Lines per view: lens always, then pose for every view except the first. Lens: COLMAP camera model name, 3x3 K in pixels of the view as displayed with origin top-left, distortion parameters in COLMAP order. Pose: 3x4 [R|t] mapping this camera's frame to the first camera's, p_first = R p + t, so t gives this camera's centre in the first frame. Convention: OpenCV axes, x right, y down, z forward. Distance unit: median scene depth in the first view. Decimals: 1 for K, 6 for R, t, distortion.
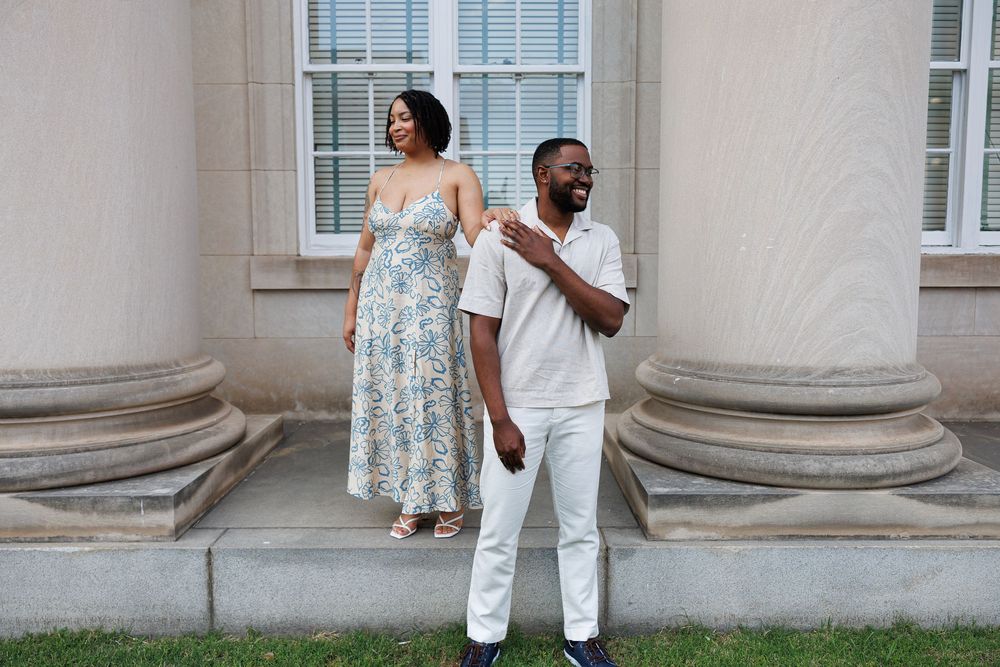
lens RADIAL K [[791.6, 0, 500.0], [0, 791.6, 333.5], [0, 0, 1]] dist [0.006478, -0.002013]
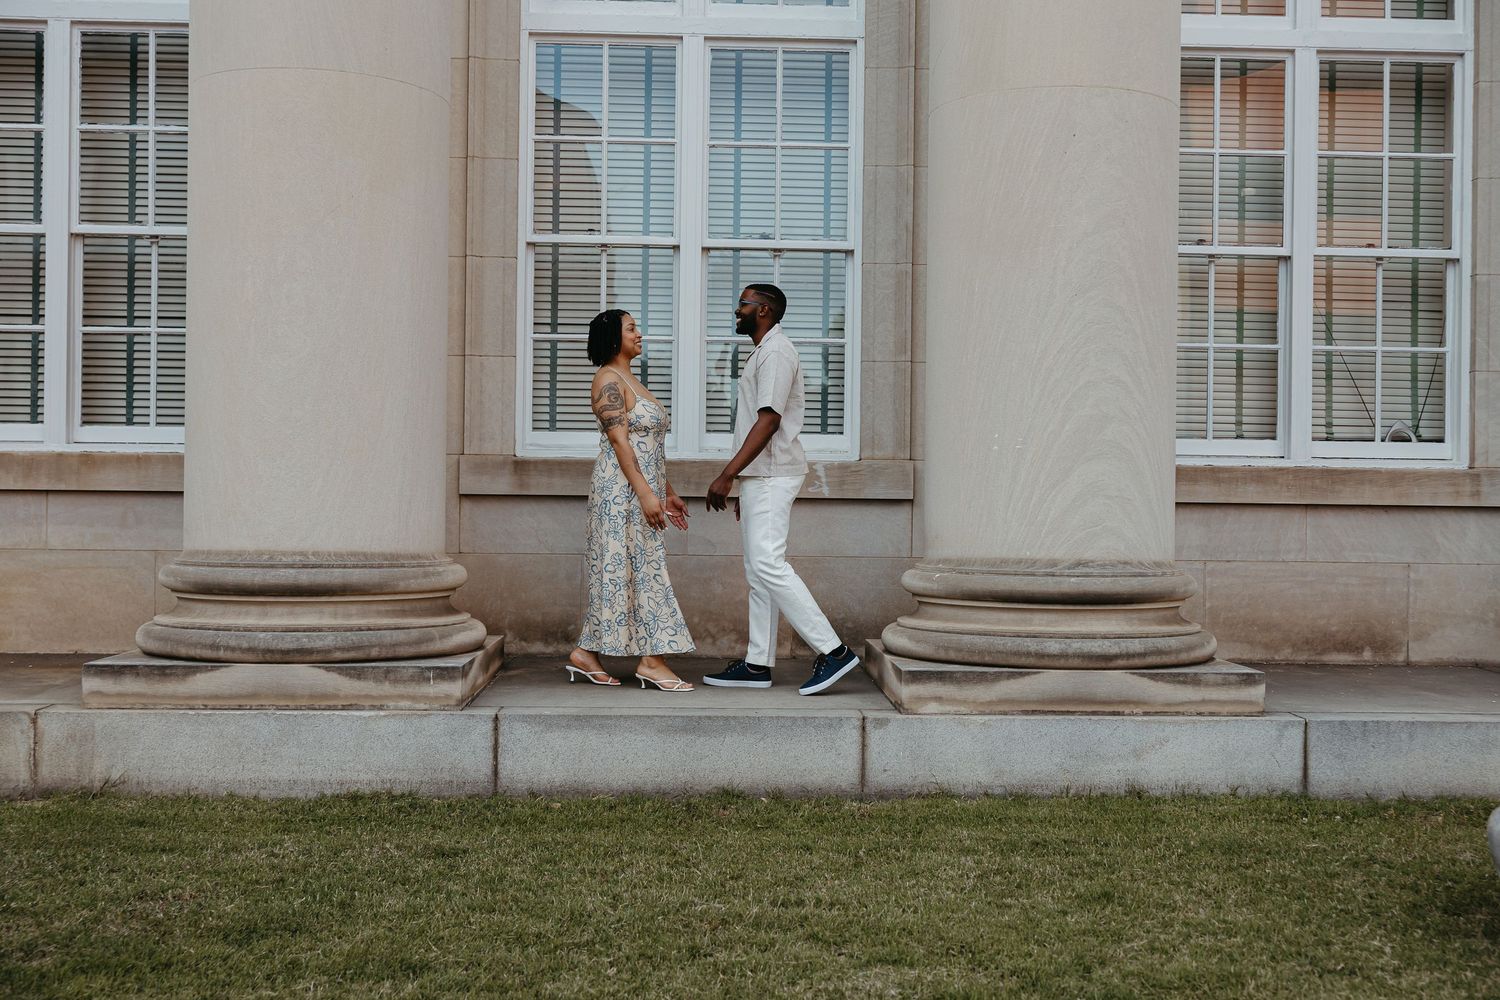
lens RADIAL K [[1359.2, 0, 785.6], [0, 1359.2, 491.3], [0, 0, 1]] dist [-0.007513, -0.001894]
pose [[0.998877, 0.014240, 0.045187, -0.056058], [-0.010103, 0.995846, -0.090493, 0.120734], [-0.046288, 0.089935, 0.994871, -0.808503]]
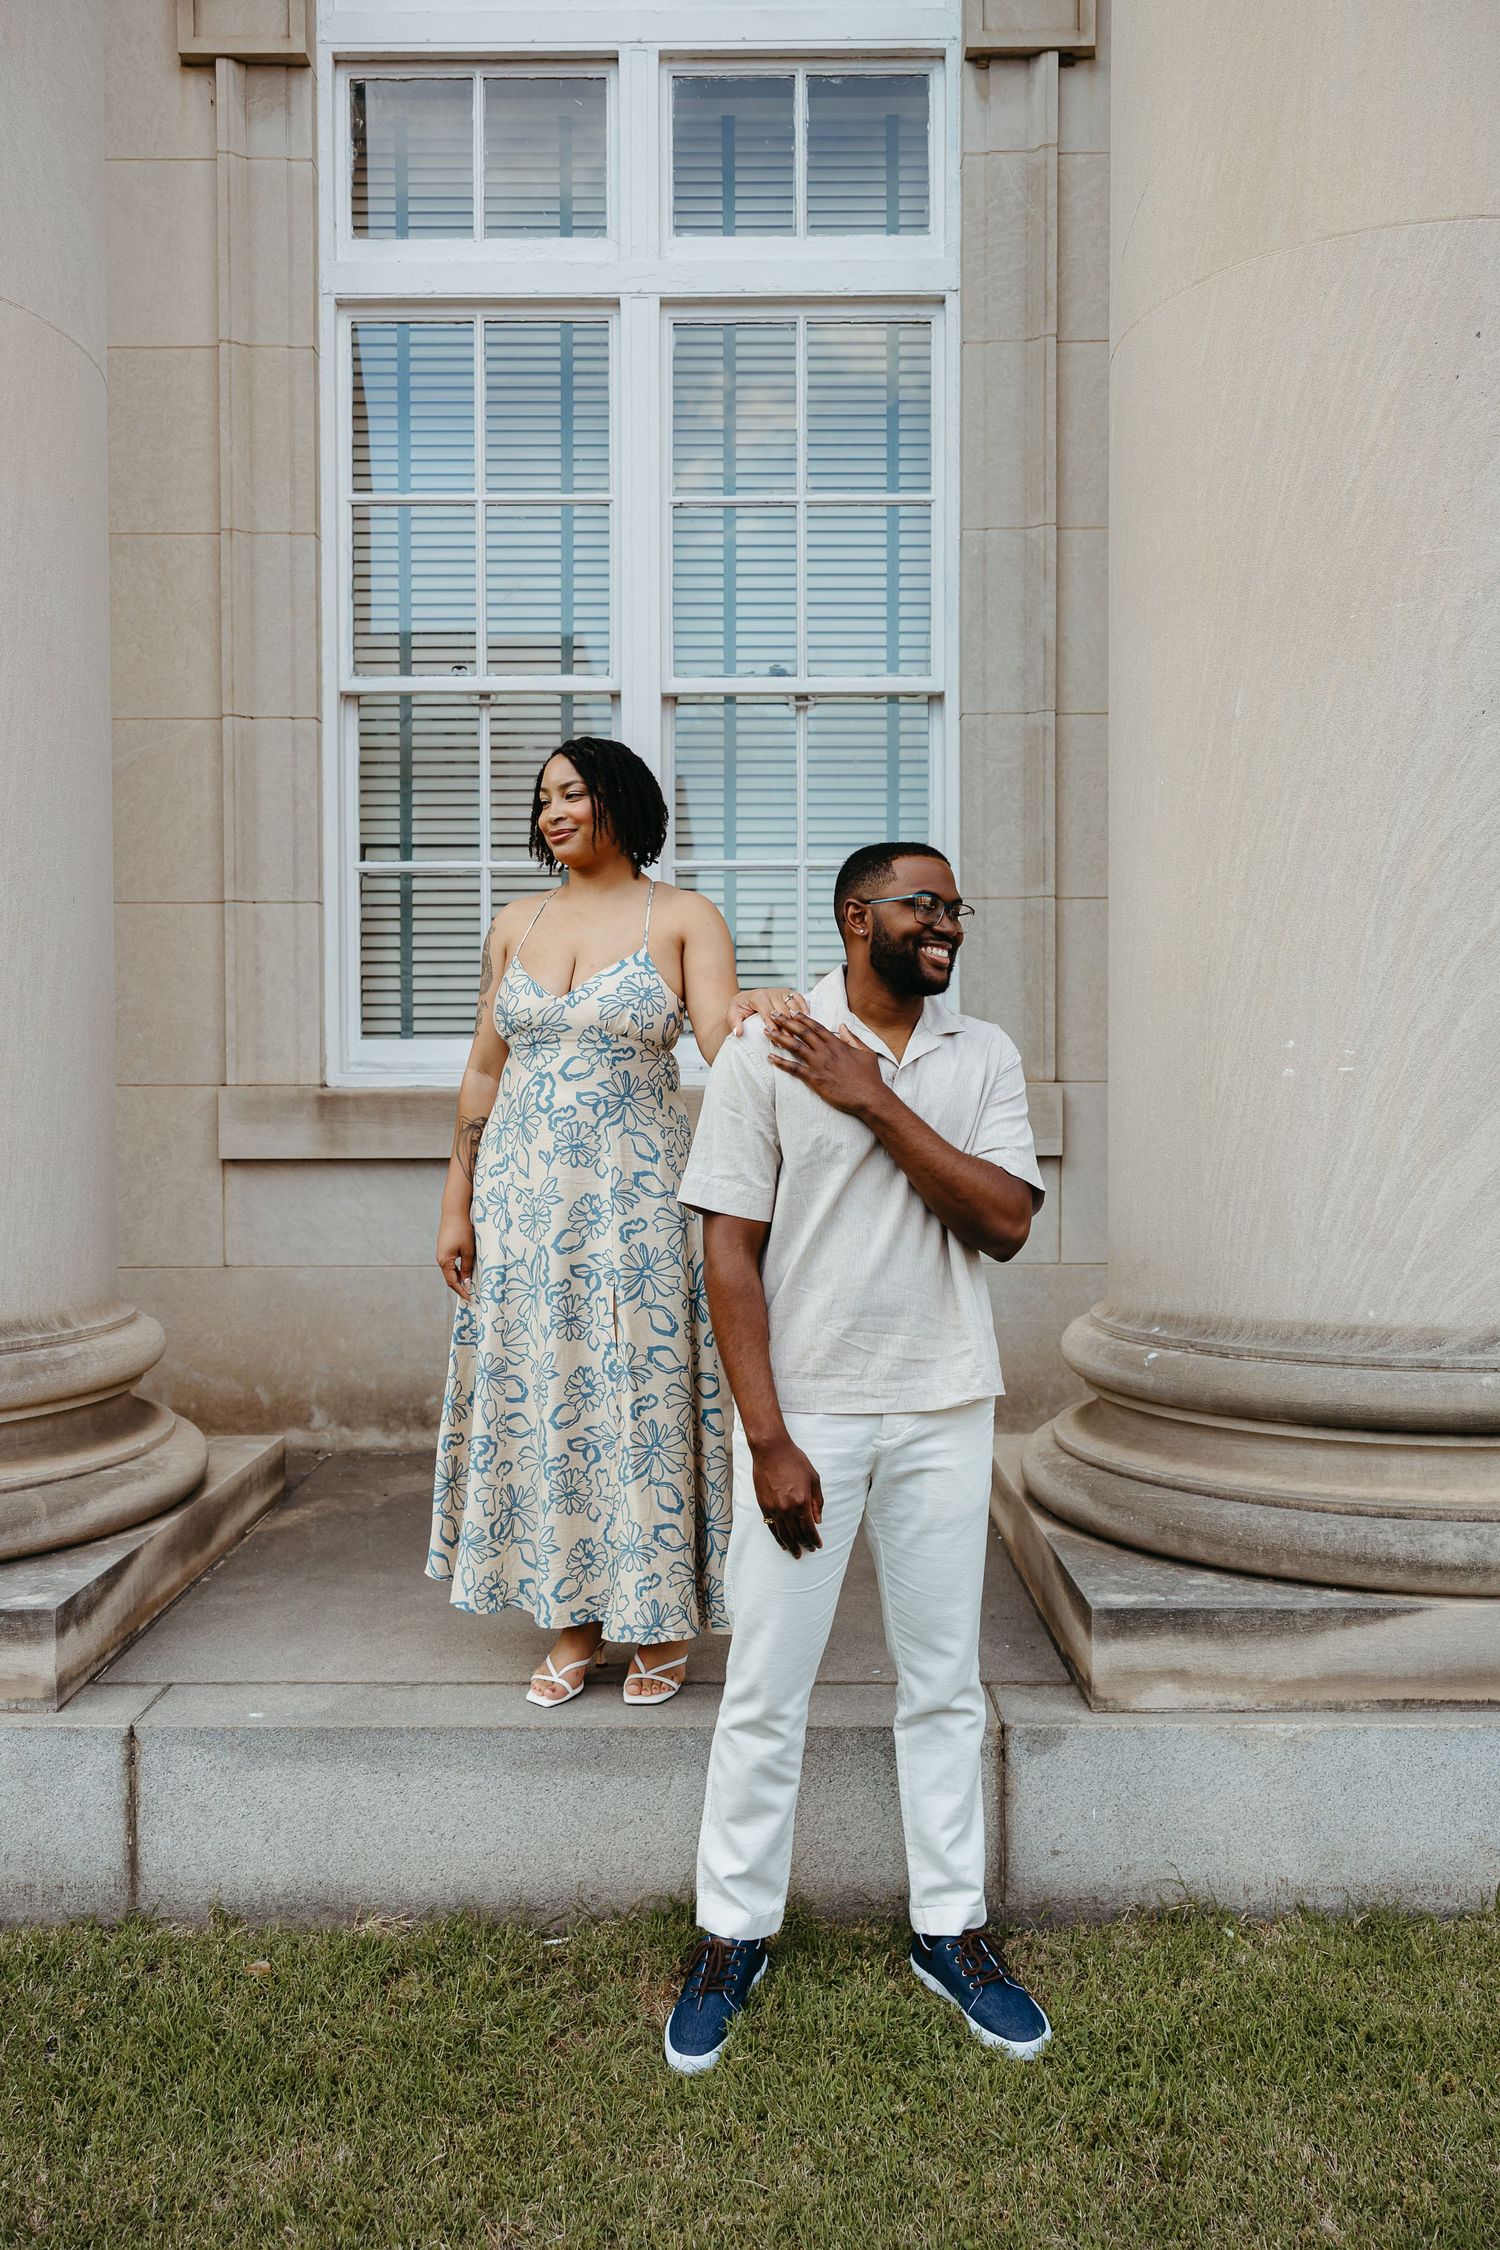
lens RADIAL K [[1781.1, 0, 745.0], [0, 1781.1, 1125.3], [0, 0, 1]] dist [0.006478, -0.002013]
pose [[0.999968, -0.001165, -0.007907, -0.004158], [0.000576, 0.997257, -0.074021, 0.001348], [0.007972, 0.074014, 0.997225, -0.044180]]
